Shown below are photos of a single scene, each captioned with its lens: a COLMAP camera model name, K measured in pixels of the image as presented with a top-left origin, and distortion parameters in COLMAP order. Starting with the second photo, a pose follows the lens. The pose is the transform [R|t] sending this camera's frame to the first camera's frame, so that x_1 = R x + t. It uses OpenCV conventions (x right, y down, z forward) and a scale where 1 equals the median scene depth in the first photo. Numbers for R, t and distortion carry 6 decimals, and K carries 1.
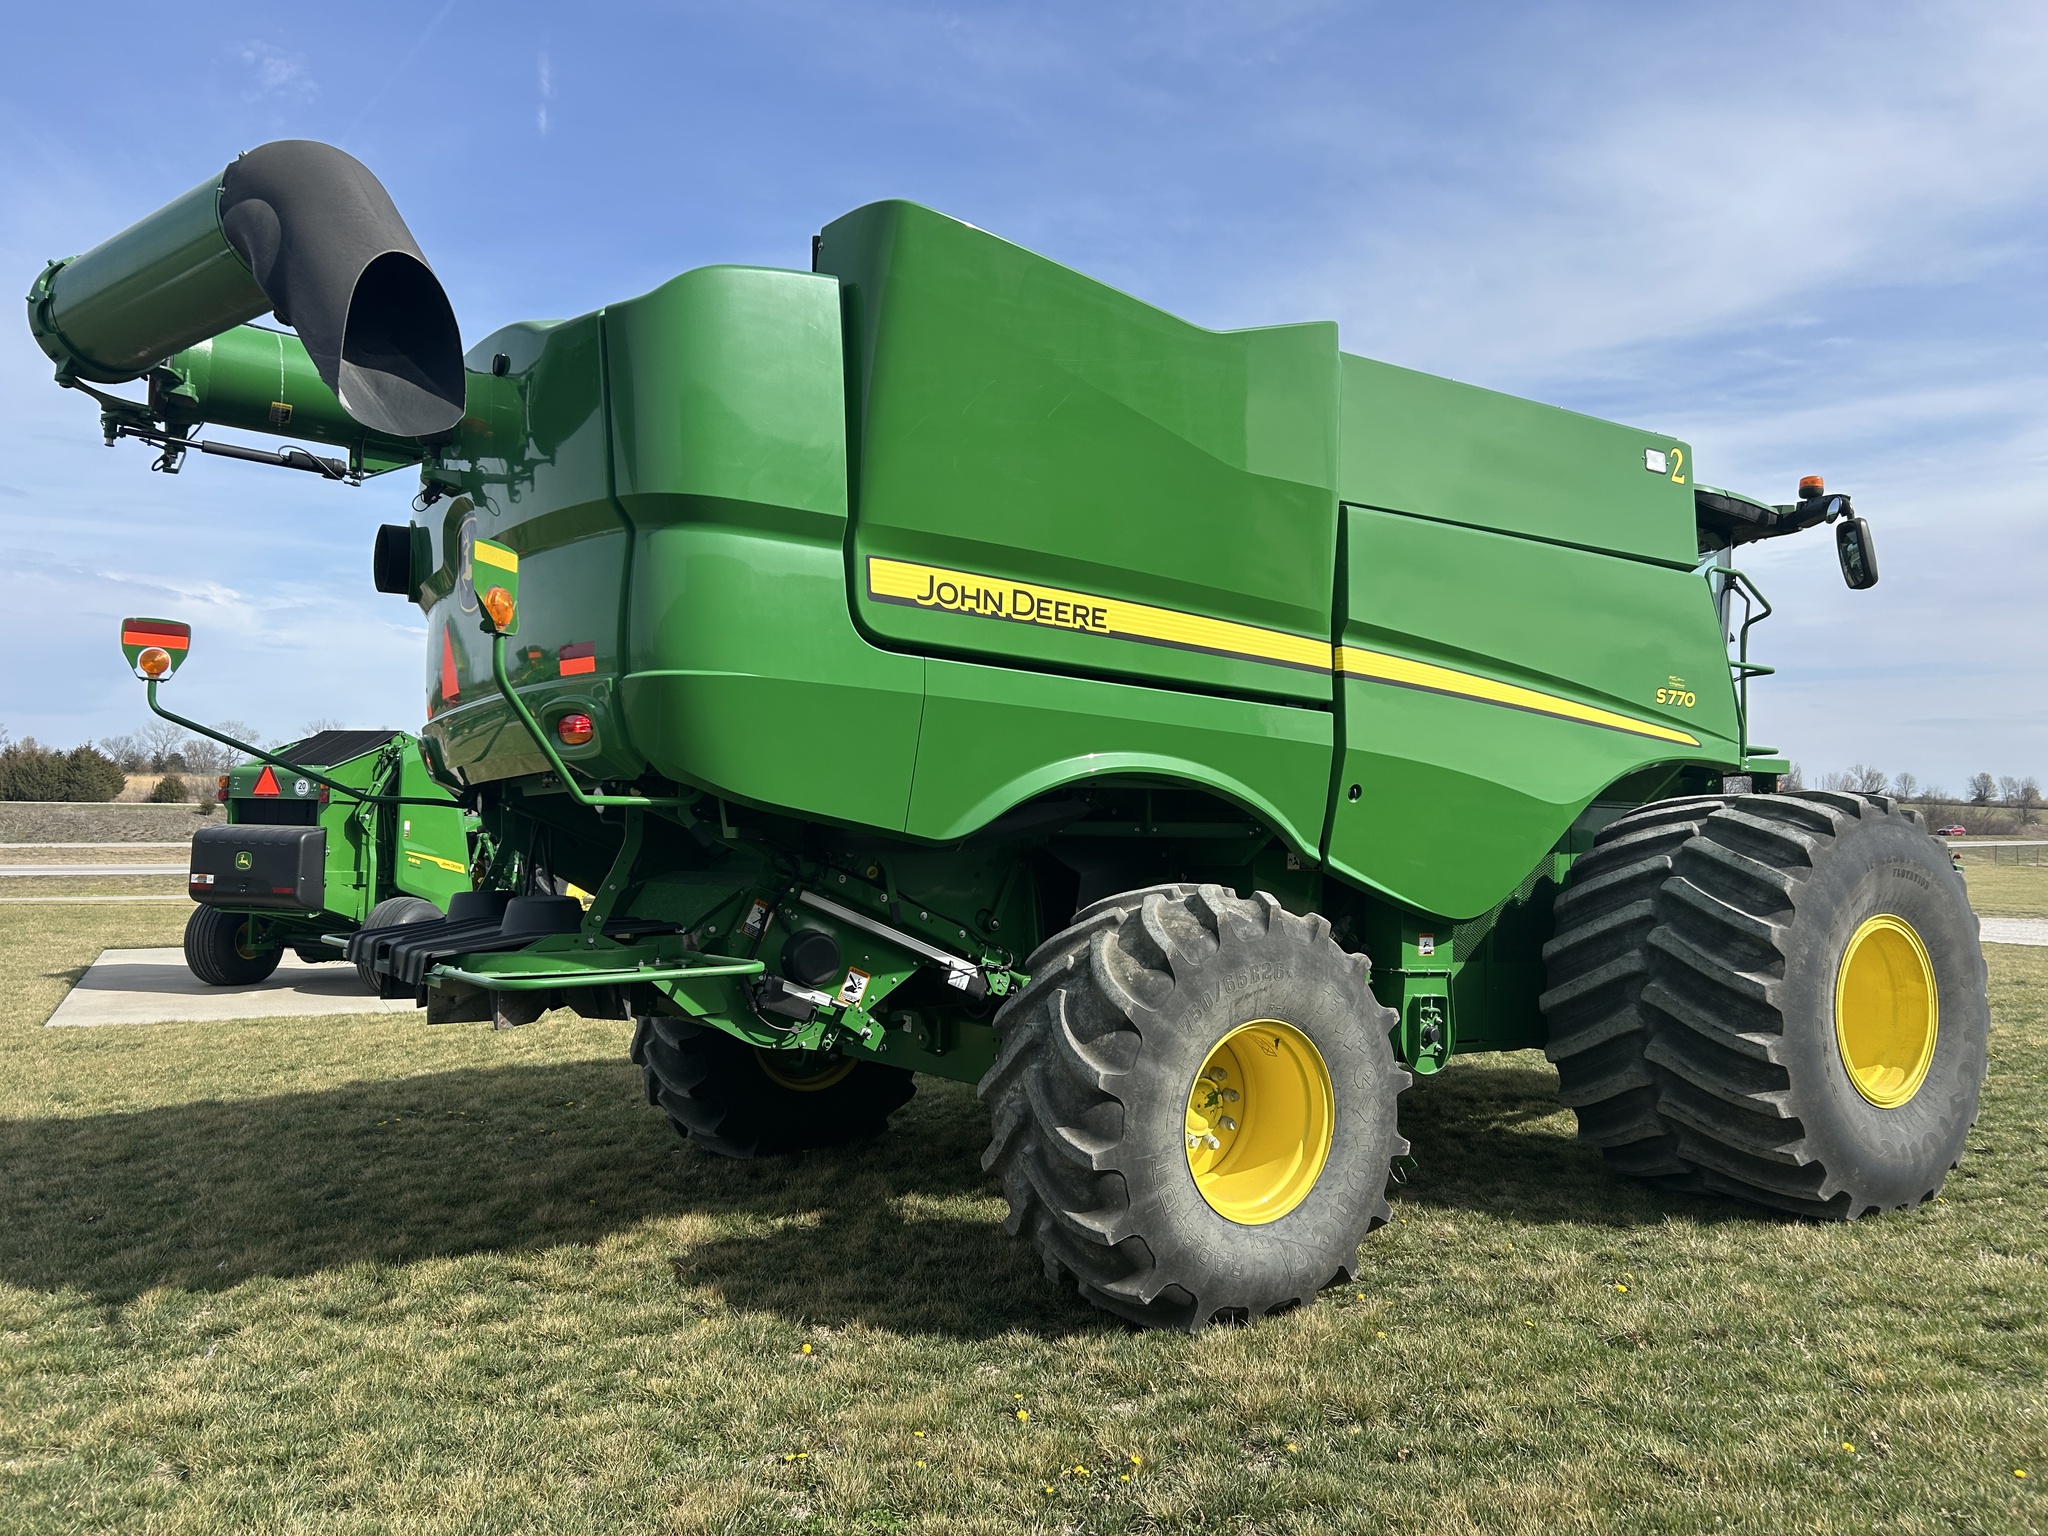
lens RADIAL K [[1680.2, 0, 1025.5], [0, 1680.2, 734.4], [0, 0, 1]] dist [0.008198, 0.003412]
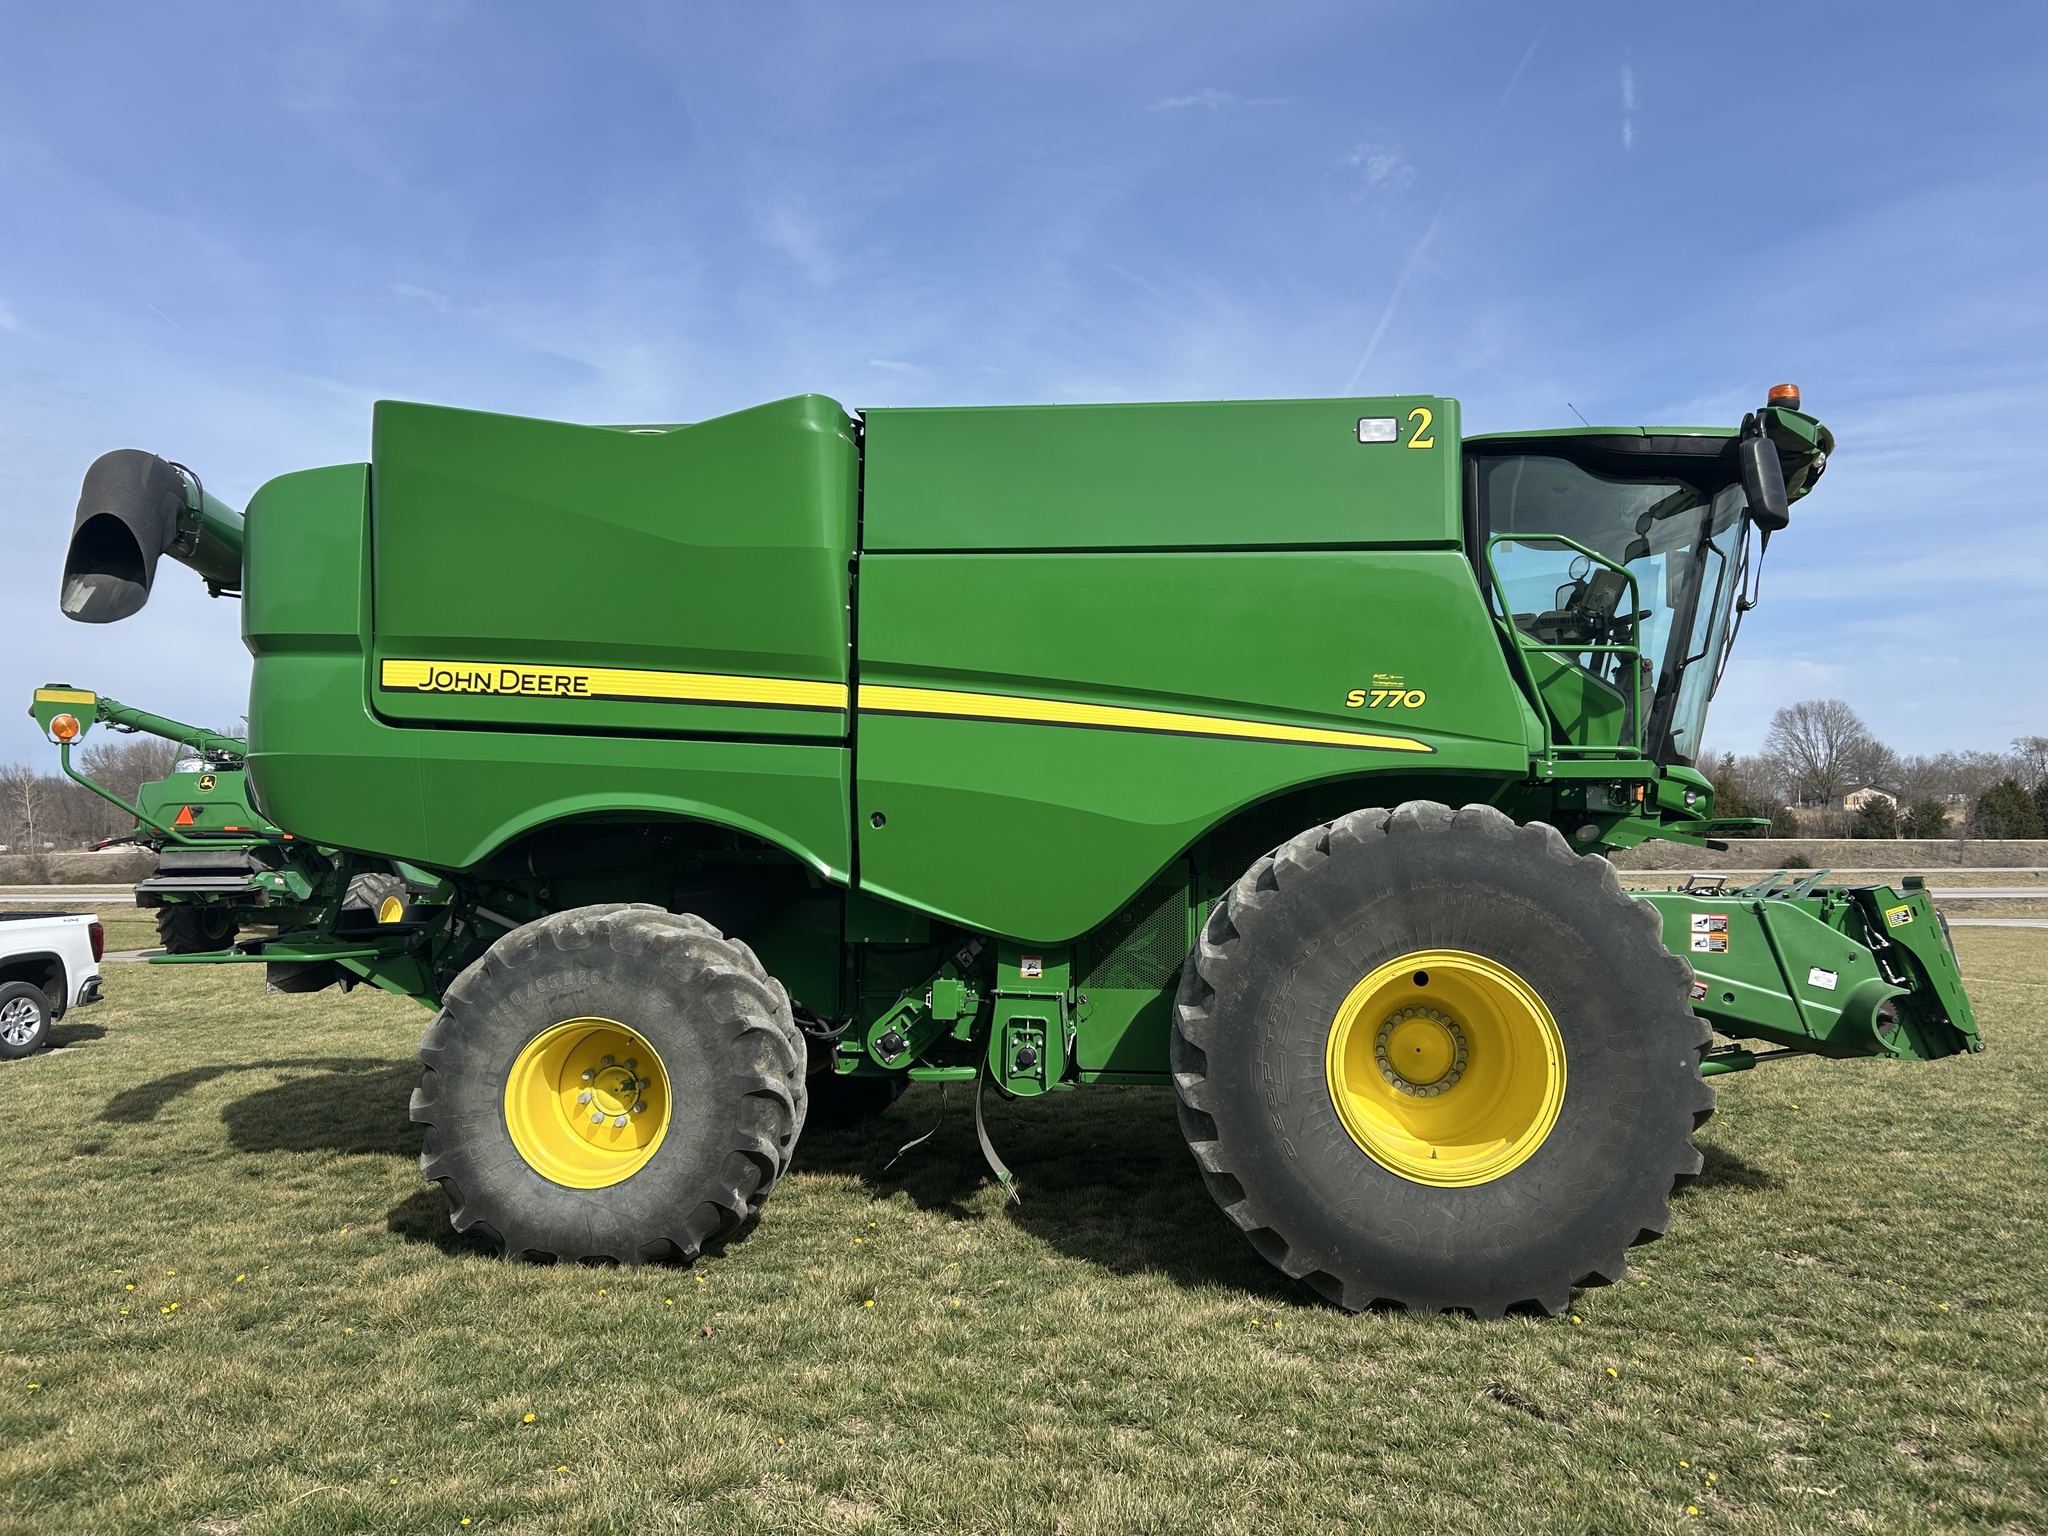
lens RADIAL K [[1662.1, 0, 1024.0], [0, 1662.1, 768.0], [0, 0, 1]] dist [-0.003917, -0.007201]
pose [[0.756708, -0.044771, -0.652218, 1.086352], [0.048029, 0.998763, -0.012836, 0.022462], [0.651986, -0.021613, 0.757923, 0.298289]]
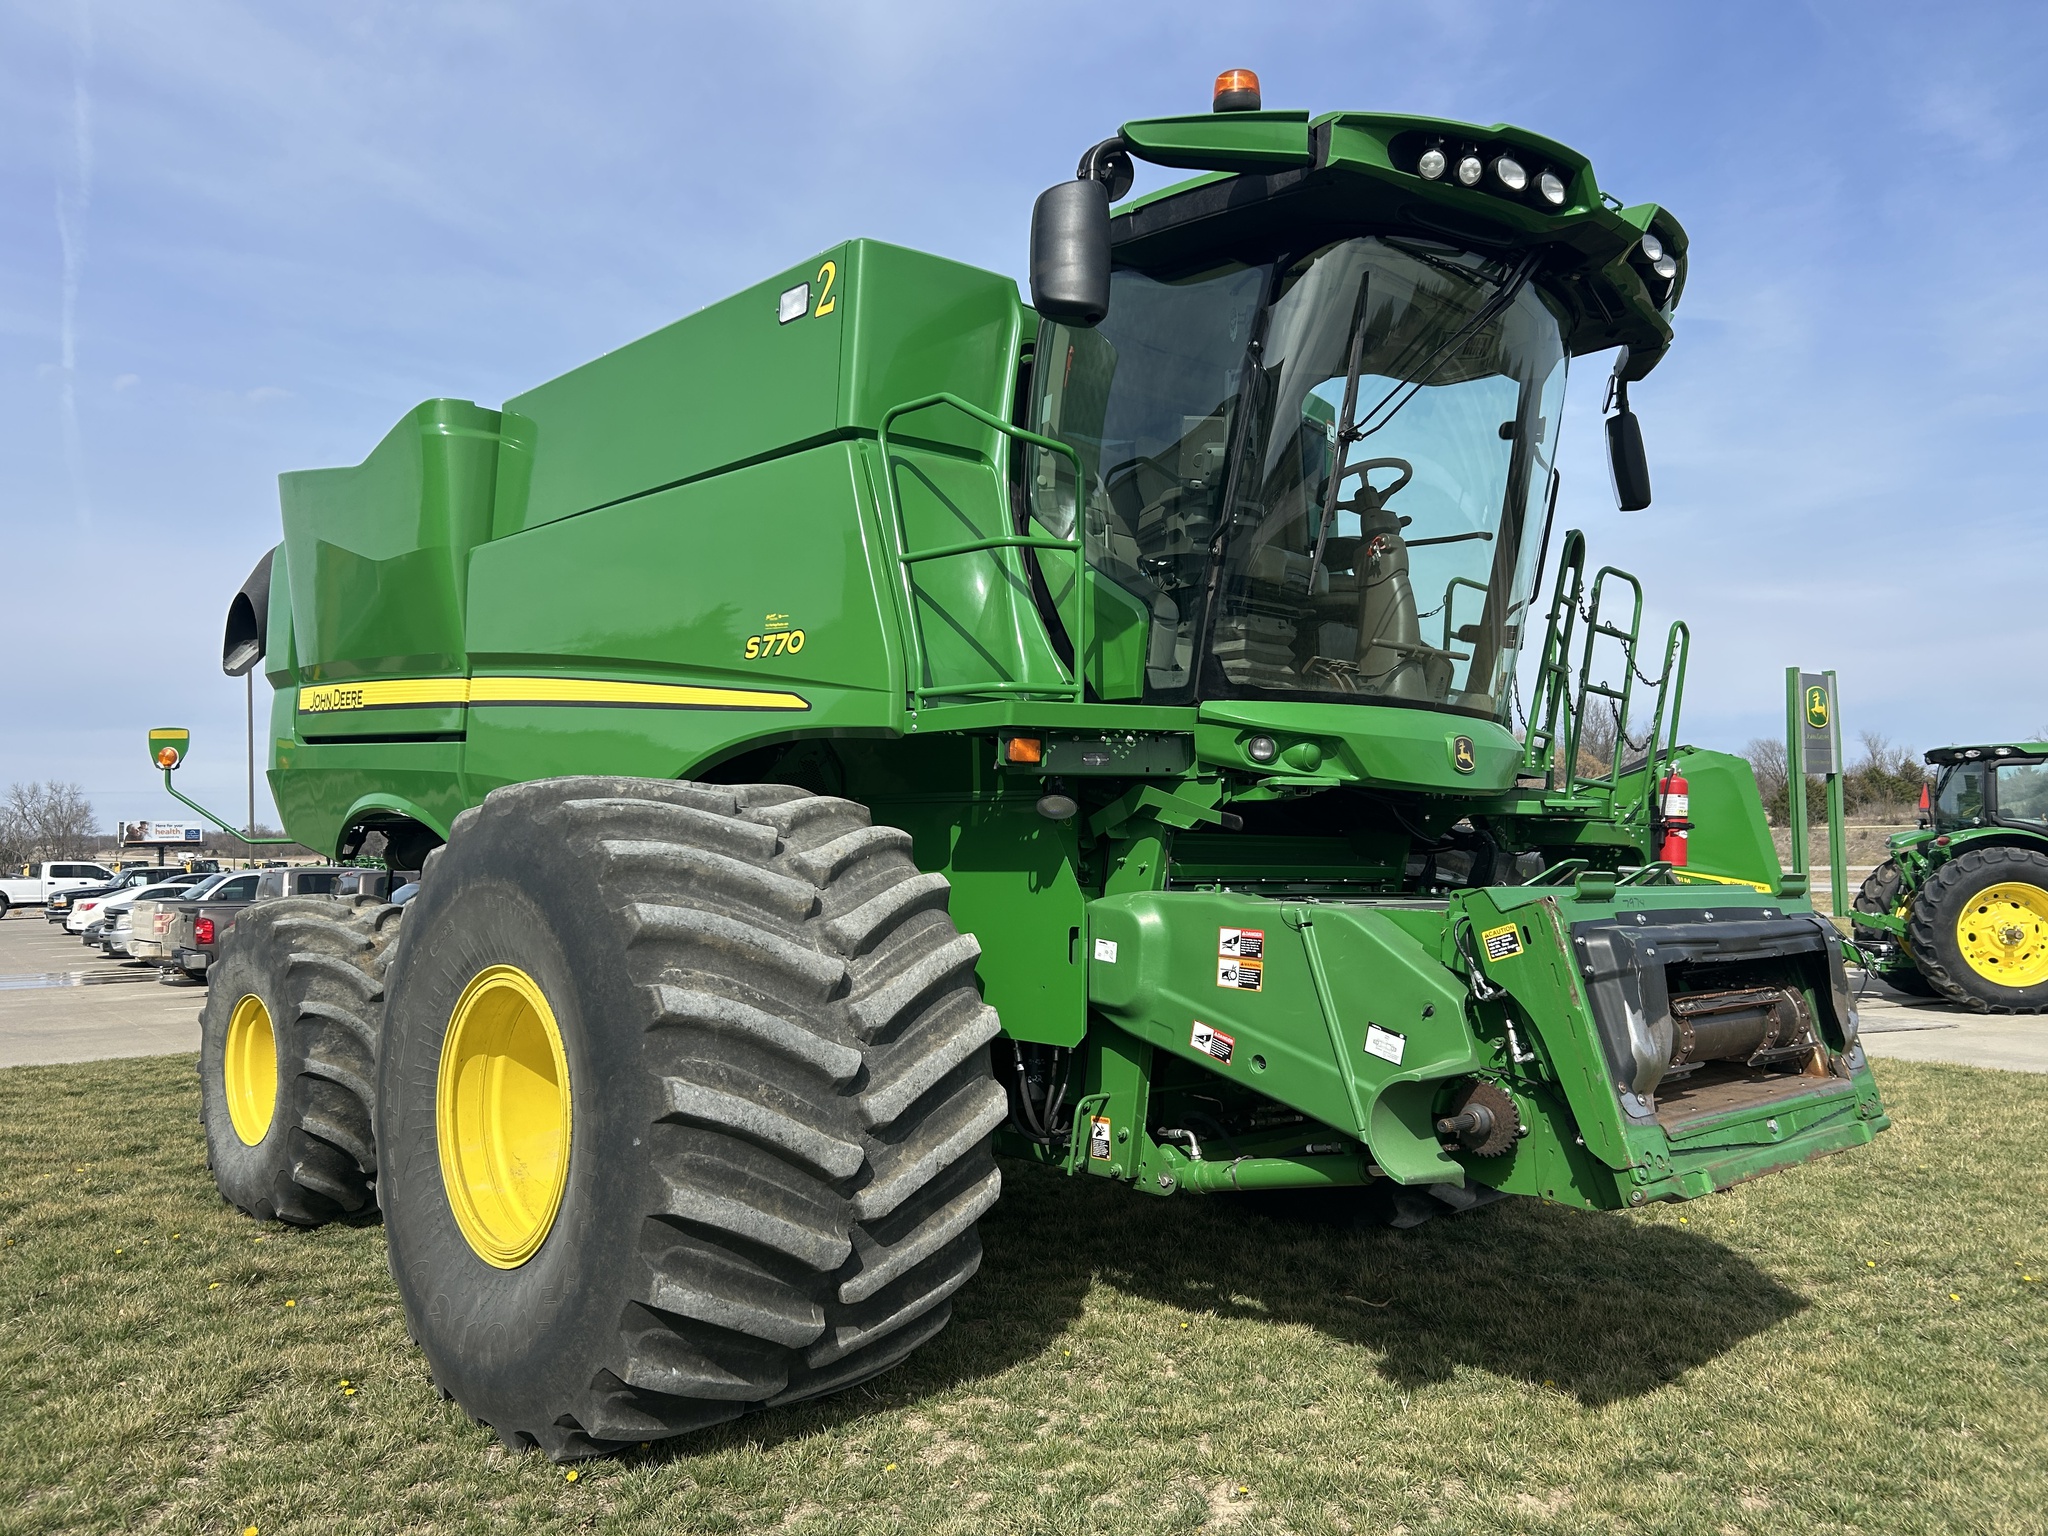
lens RADIAL K [[1617.9, 0, 1024.0], [0, 1617.9, 768.0], [0, 0, 1]] dist [0.038405, -0.005223]
pose [[0.102542, -0.060353, -0.992896, 1.428398], [0.072415, 0.995962, -0.053061, 0.098361], [0.992089, -0.066460, 0.106499, 1.409346]]
